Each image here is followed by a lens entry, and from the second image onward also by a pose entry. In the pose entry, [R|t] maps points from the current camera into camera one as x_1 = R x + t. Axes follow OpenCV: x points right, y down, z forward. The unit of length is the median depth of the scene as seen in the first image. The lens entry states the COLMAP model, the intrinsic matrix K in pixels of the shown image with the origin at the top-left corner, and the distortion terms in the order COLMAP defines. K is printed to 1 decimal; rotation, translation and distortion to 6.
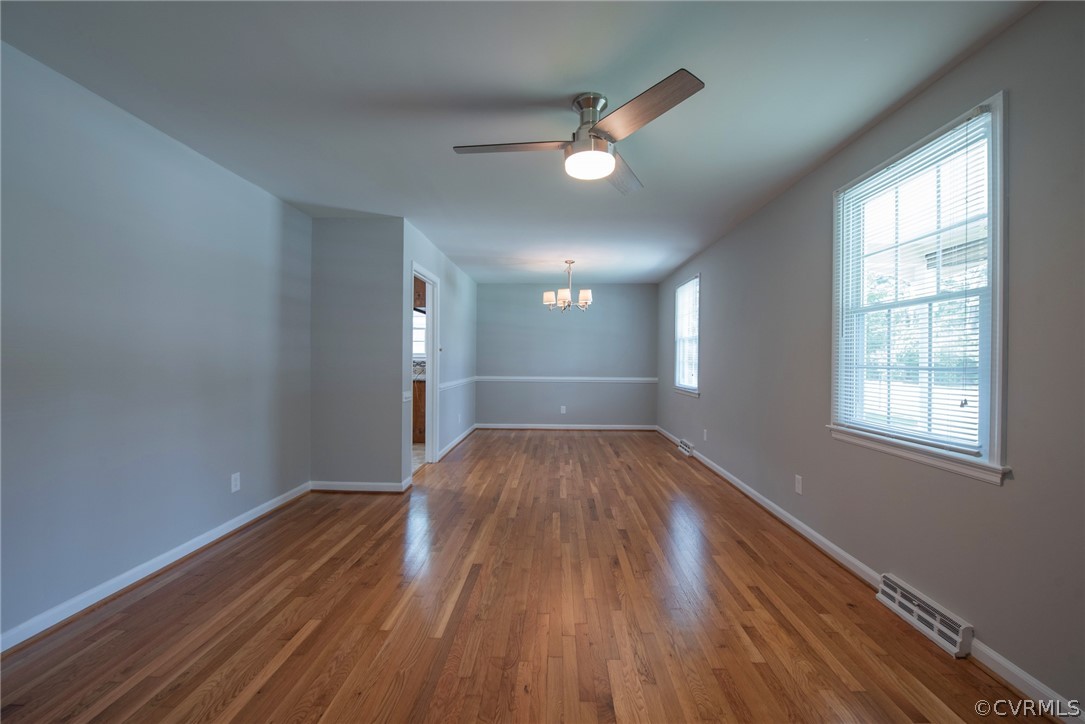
lens RADIAL K [[442.0, 0, 546.9], [0, 442.0, 359.8], [0, 0, 1]] dist [-0.013658, -0.003024]
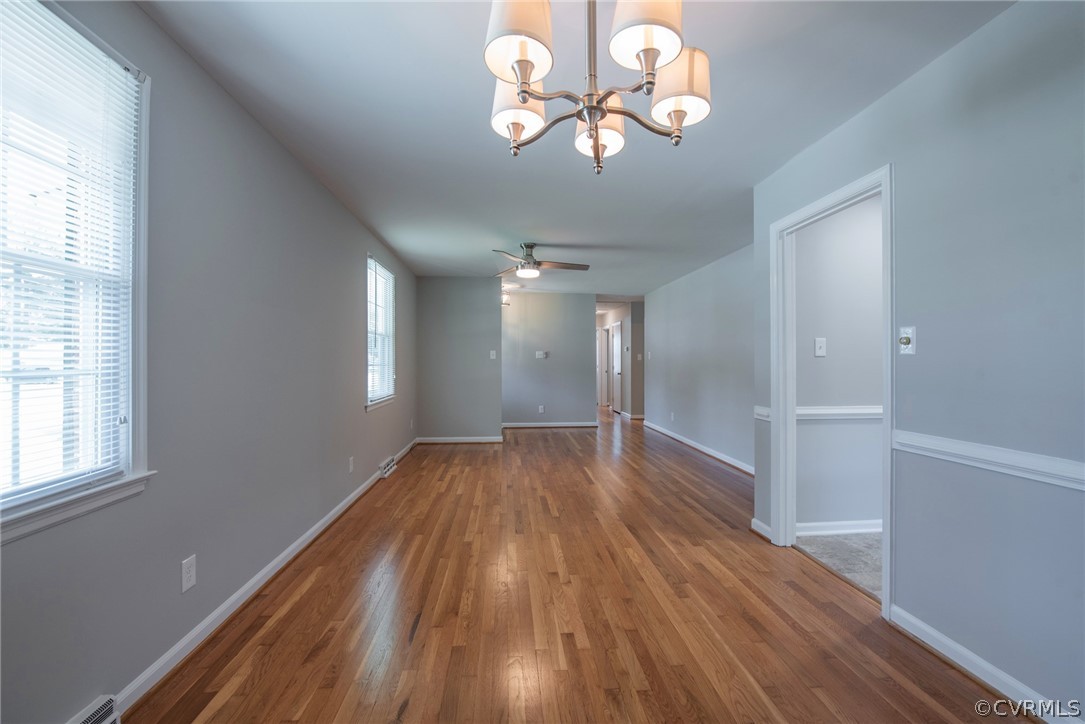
lens RADIAL K [[442.0, 0, 546.9], [0, 442.0, 359.8], [0, 0, 1]] dist [-0.013658, -0.003024]
pose [[-0.993620, -0.009991, -0.112335, 0.221811], [-0.009414, 0.999940, -0.005671, 0.000192], [0.112385, -0.004578, -0.993654, 2.820567]]
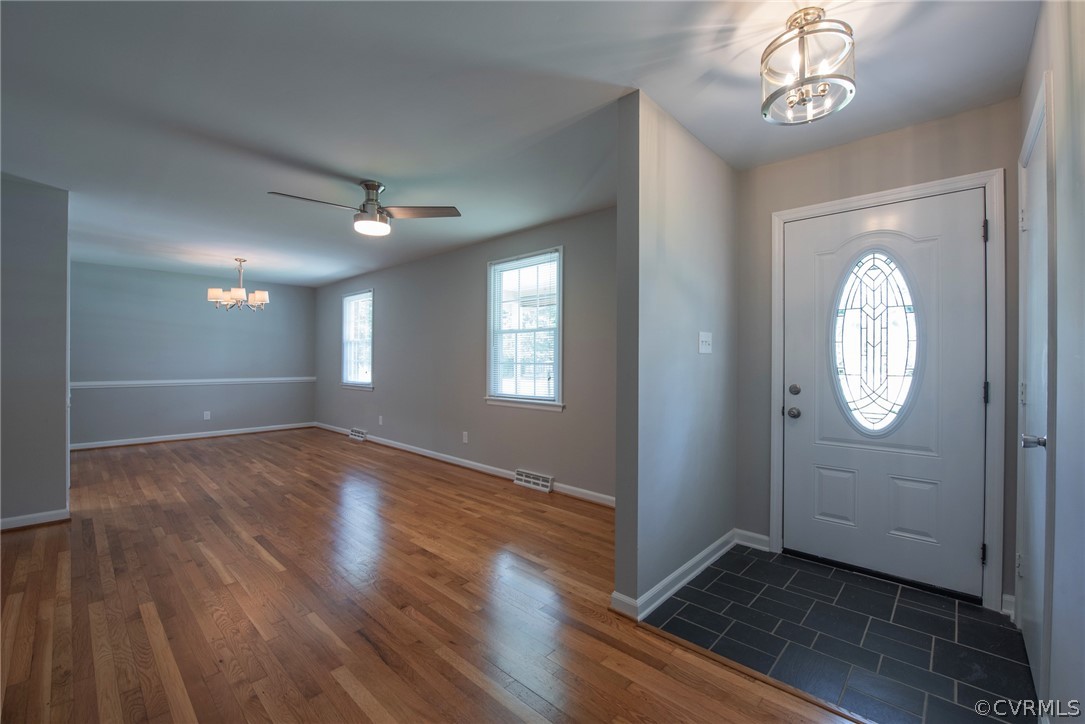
lens RADIAL K [[442.0, 0, 546.9], [0, 442.0, 359.8], [0, 0, 1]] dist [-0.013658, -0.003024]
pose [[0.661976, -0.004333, 0.749513, -0.544525], [0.003694, 0.999990, 0.002518, -0.002019], [-0.749516, 0.001101, 0.661985, -0.359365]]
